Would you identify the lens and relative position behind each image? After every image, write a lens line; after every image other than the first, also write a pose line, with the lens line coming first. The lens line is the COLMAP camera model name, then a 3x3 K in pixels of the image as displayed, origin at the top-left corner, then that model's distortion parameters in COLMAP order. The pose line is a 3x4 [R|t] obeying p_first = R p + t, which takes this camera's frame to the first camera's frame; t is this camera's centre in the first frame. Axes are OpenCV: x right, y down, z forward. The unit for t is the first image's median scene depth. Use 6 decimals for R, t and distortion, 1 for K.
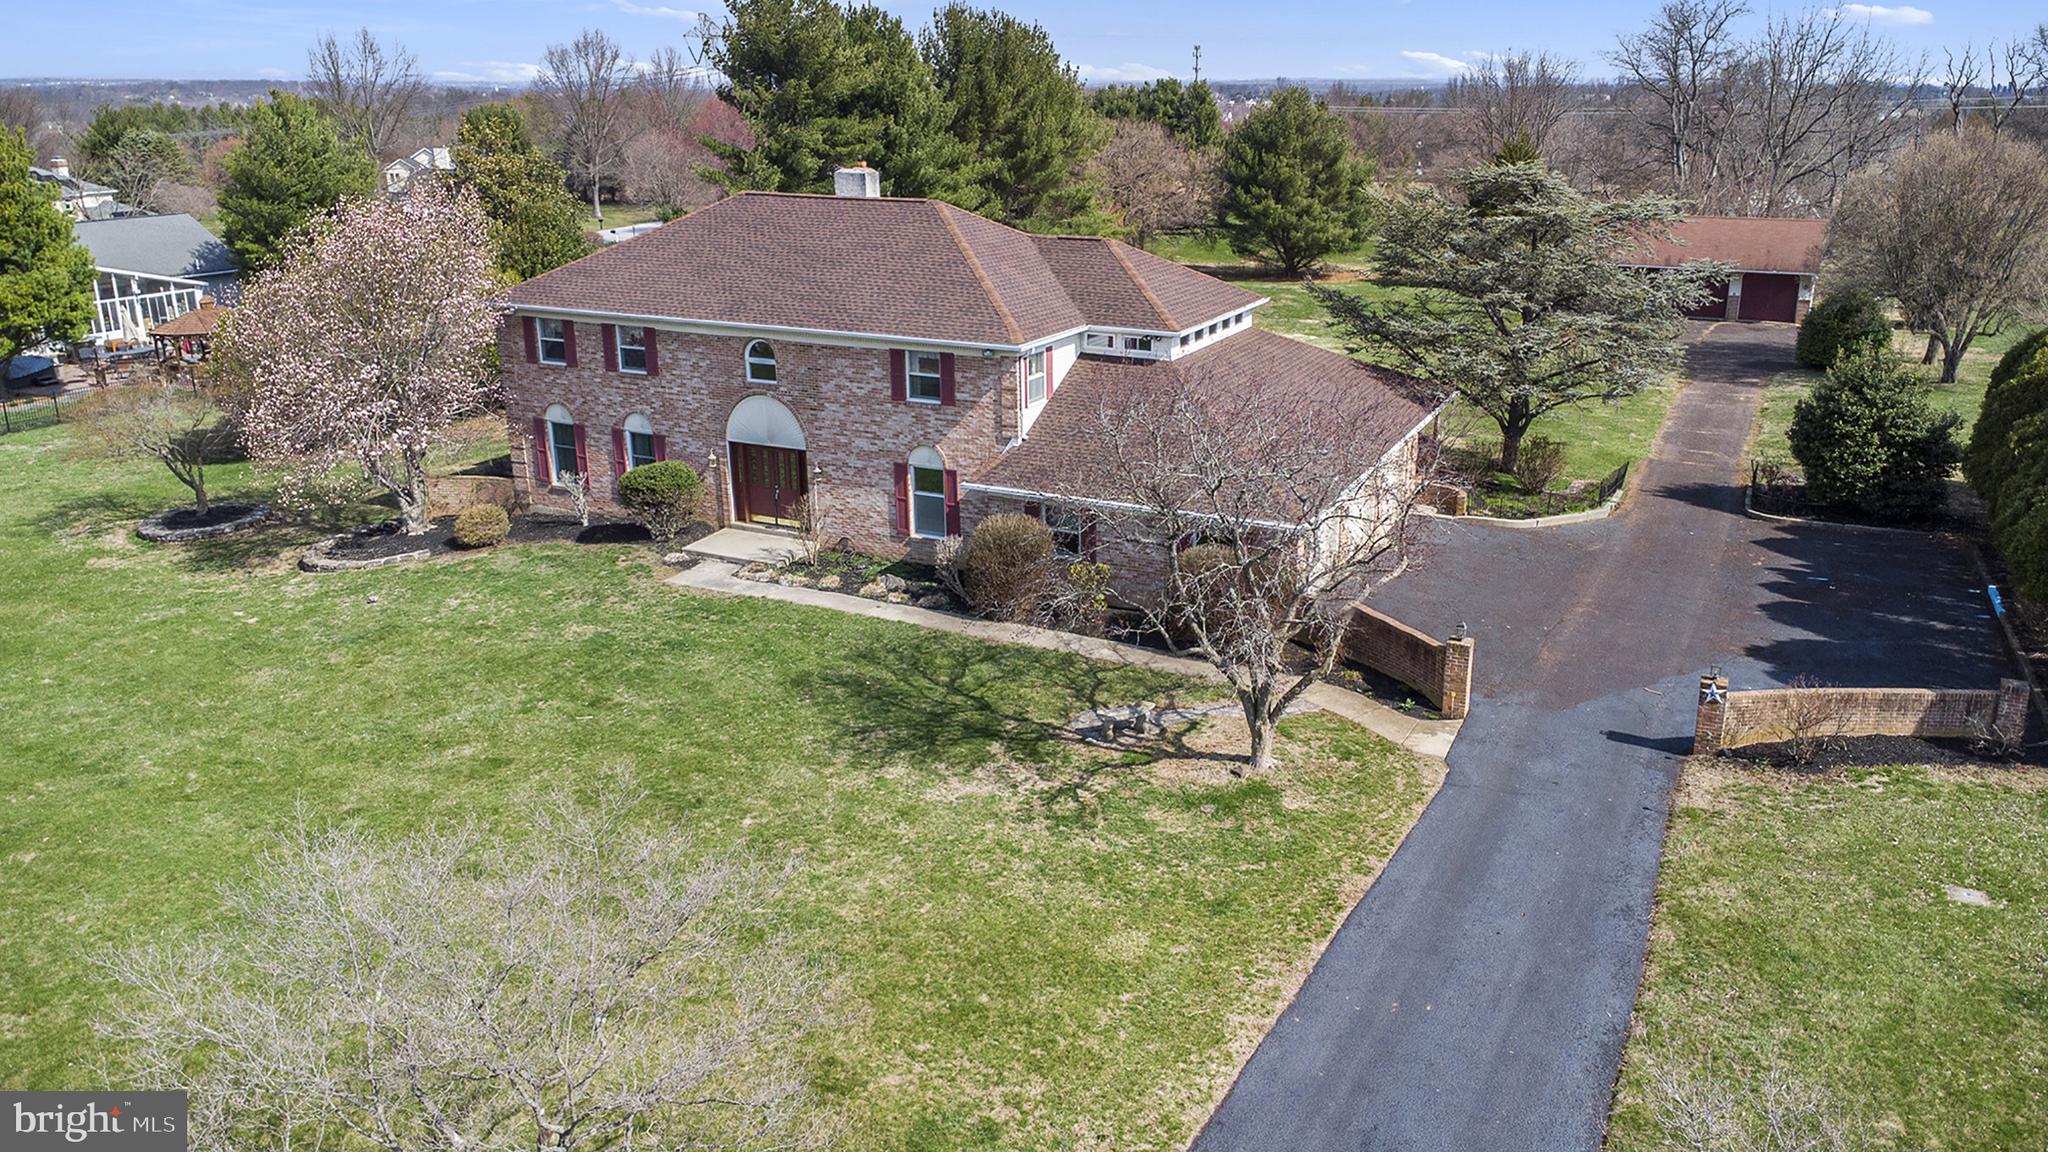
lens RADIAL K [[1575.4, 0, 1075.5], [0, 1575.4, 575.5], [0, 0, 1]] dist [0.012422, 0.004316]
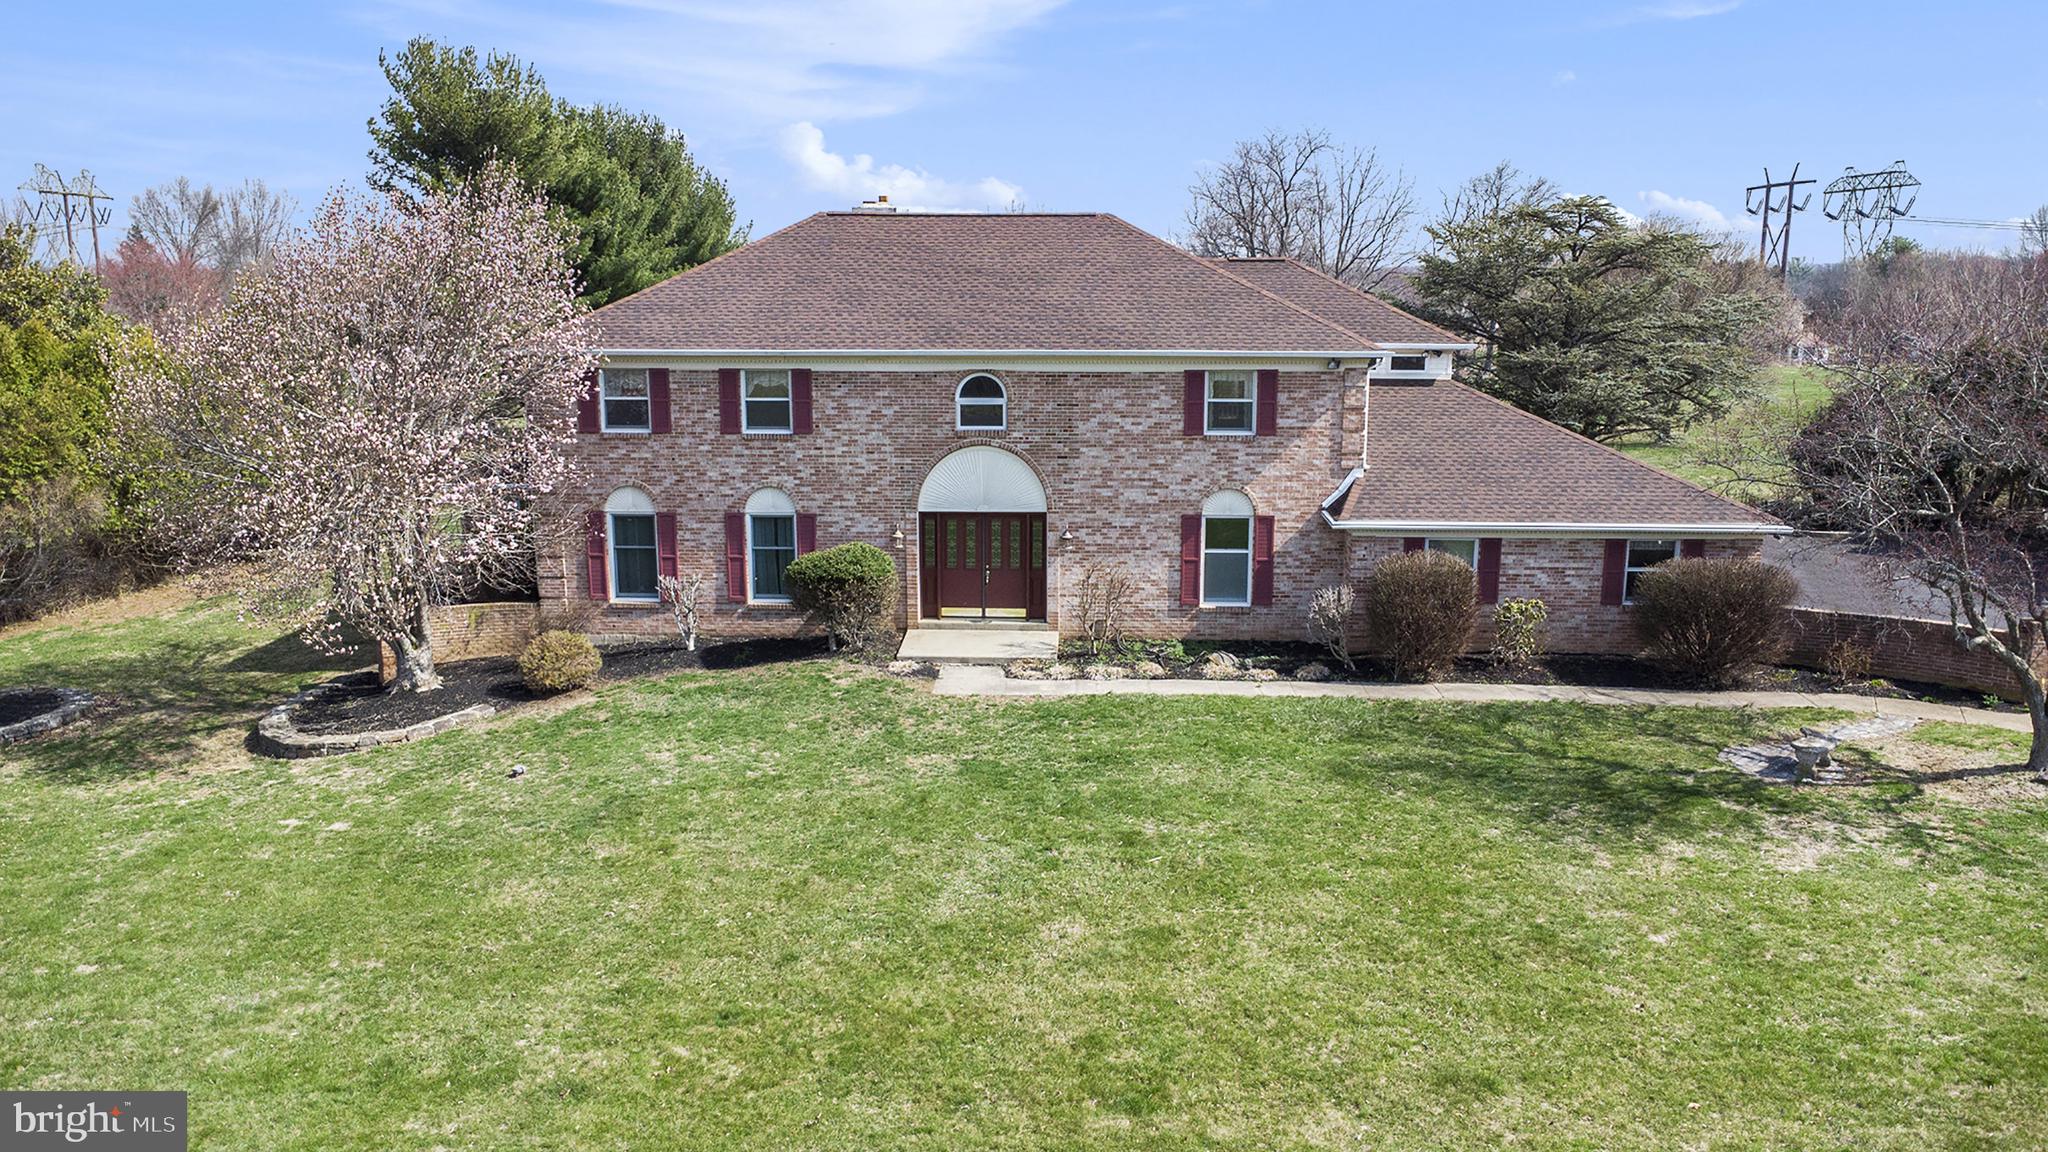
lens RADIAL K [[1532.1, 0, 1040.6], [0, 1532.1, 579.1], [0, 0, 1]] dist [-0.002328, 0.002639]
pose [[0.914479, -0.078991, 0.396849, -0.476955], [0.121754, 0.989025, -0.083704, 0.015974], [-0.385881, 0.124864, 0.914059, 0.315972]]
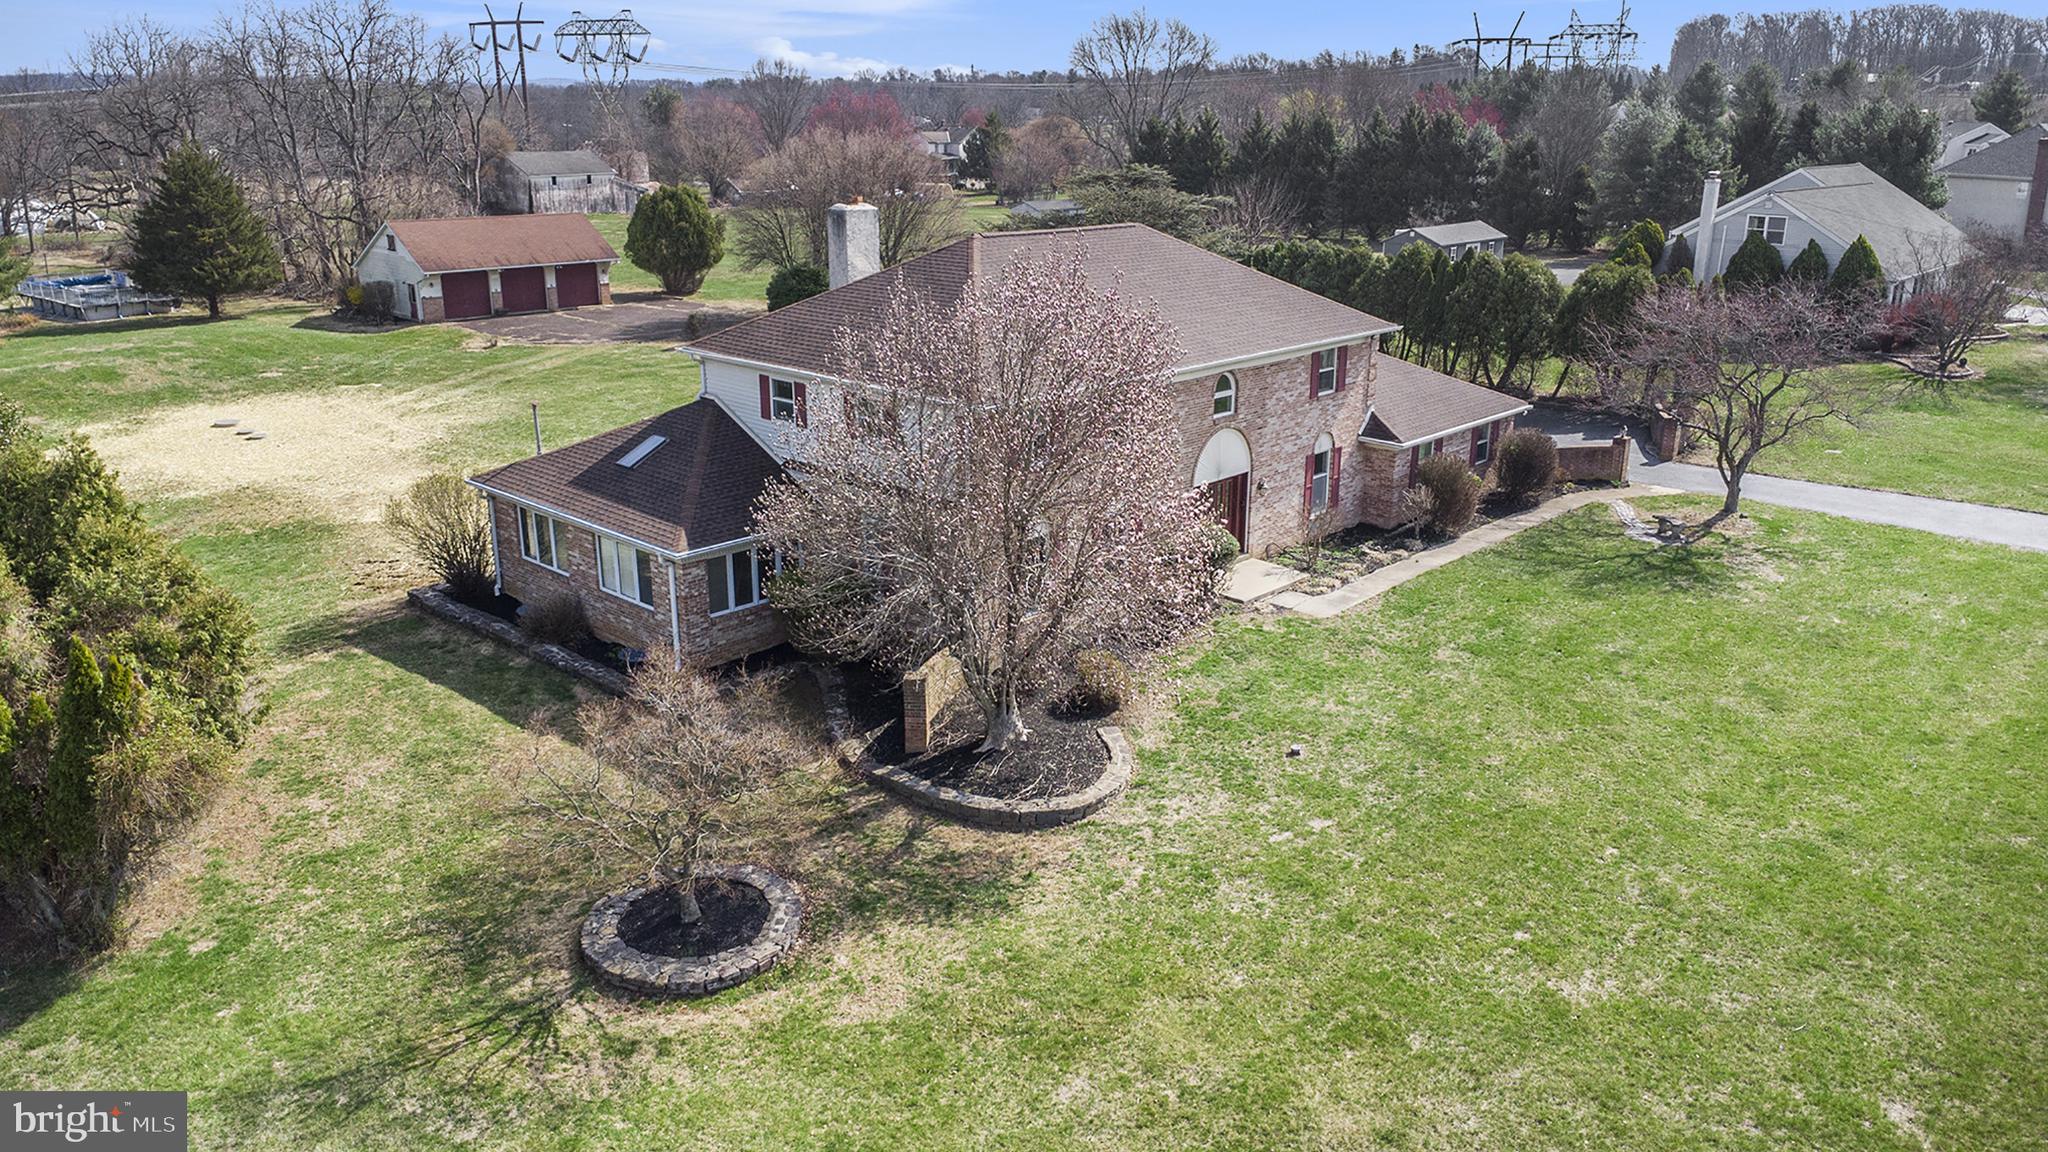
lens RADIAL K [[1575.4, 0, 1075.5], [0, 1575.4, 575.5], [0, 0, 1]] dist [0.012422, 0.004316]
pose [[0.236684, -0.283418, 0.929330, -1.168432], [0.274820, 0.936975, 0.215758, -0.268164], [-0.931909, 0.204332, 0.299657, 0.815895]]
